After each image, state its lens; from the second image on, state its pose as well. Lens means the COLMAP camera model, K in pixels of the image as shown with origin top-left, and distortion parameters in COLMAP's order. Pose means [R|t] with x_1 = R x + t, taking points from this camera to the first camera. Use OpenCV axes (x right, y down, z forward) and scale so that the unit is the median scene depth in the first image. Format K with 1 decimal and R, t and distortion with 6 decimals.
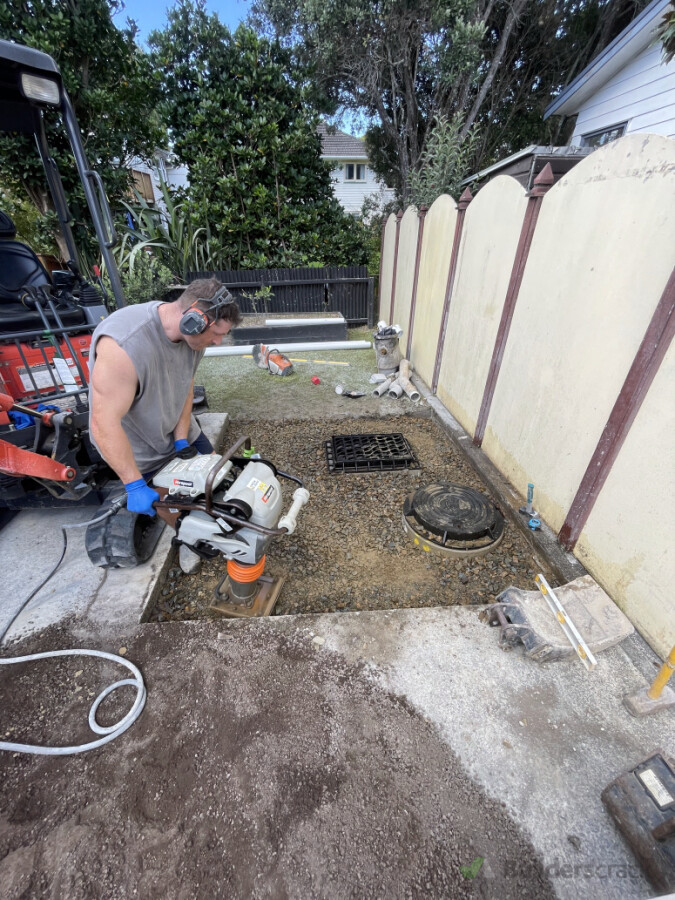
lens RADIAL K [[363.6, 0, 337.5], [0, 363.6, 450.0], [0, 0, 1]] dist [0.000295, -0.000313]
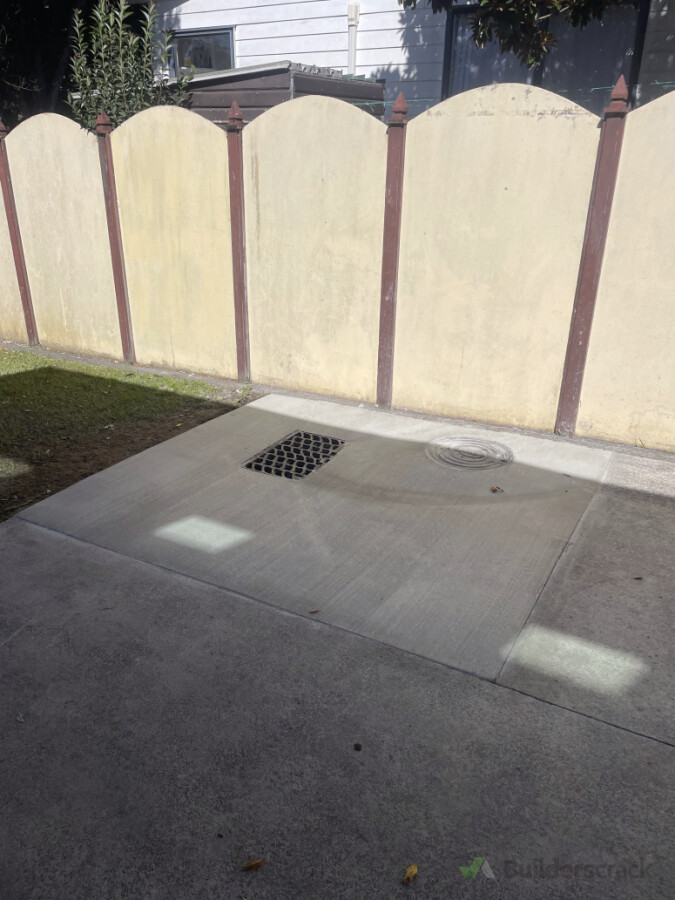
lens RADIAL K [[679.0, 0, 324.8], [0, 679.0, 448.9], [0, 0, 1]] dist [0.068667, -0.081723]
pose [[0.572298, -0.329626, 0.750881, -0.445857], [0.424570, 0.902481, 0.072583, -0.047818], [-0.701581, 0.277262, 0.656437, 0.064921]]
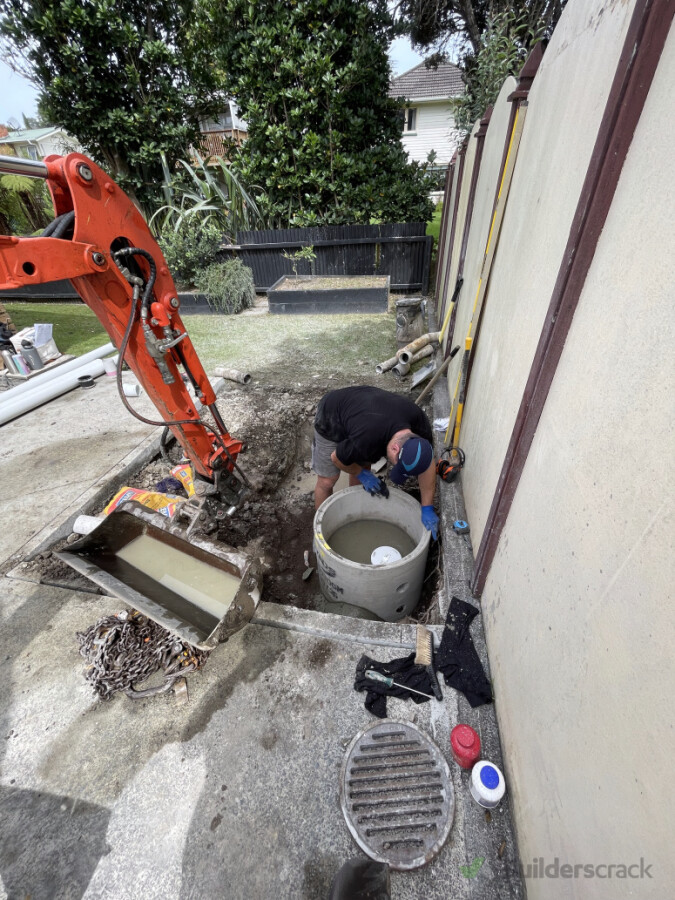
lens RADIAL K [[363.6, 0, 337.5], [0, 363.6, 450.0], [0, 0, 1]] dist [0.000295, -0.000313]
pose [[0.966276, 0.124626, -0.225344, 0.158216], [-0.106441, 0.990130, 0.091171, -0.019337], [0.234482, -0.064110, 0.970004, 0.066365]]
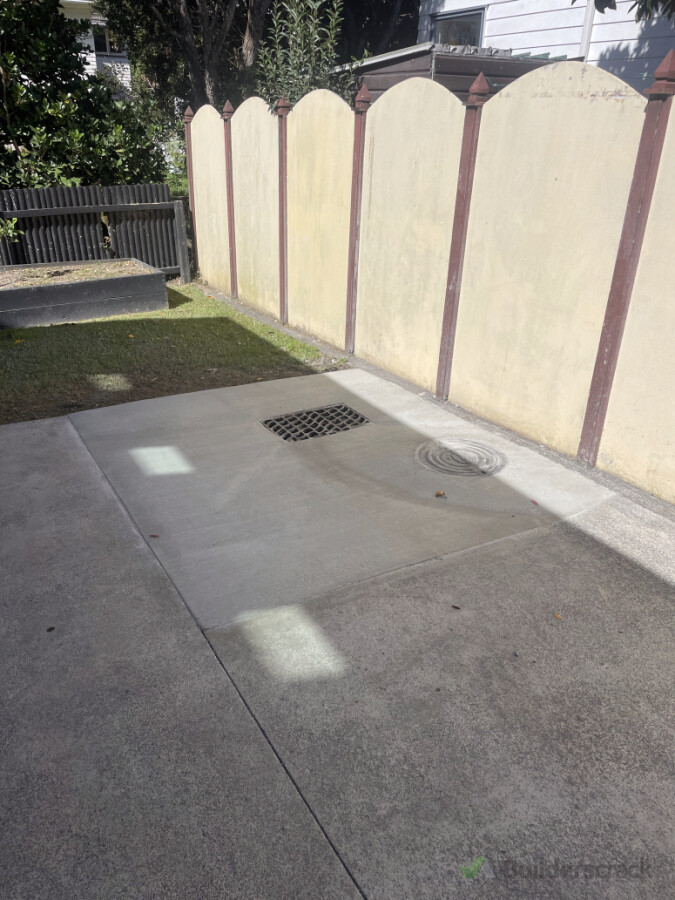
lens RADIAL K [[679.0, 0, 324.8], [0, 679.0, 448.9], [0, 0, 1]] dist [0.068667, -0.081723]
pose [[0.907613, -0.165741, 0.385706, -0.226278], [0.203735, 0.977217, -0.059496, 0.067218], [-0.367057, 0.132581, 0.920702, -0.130408]]
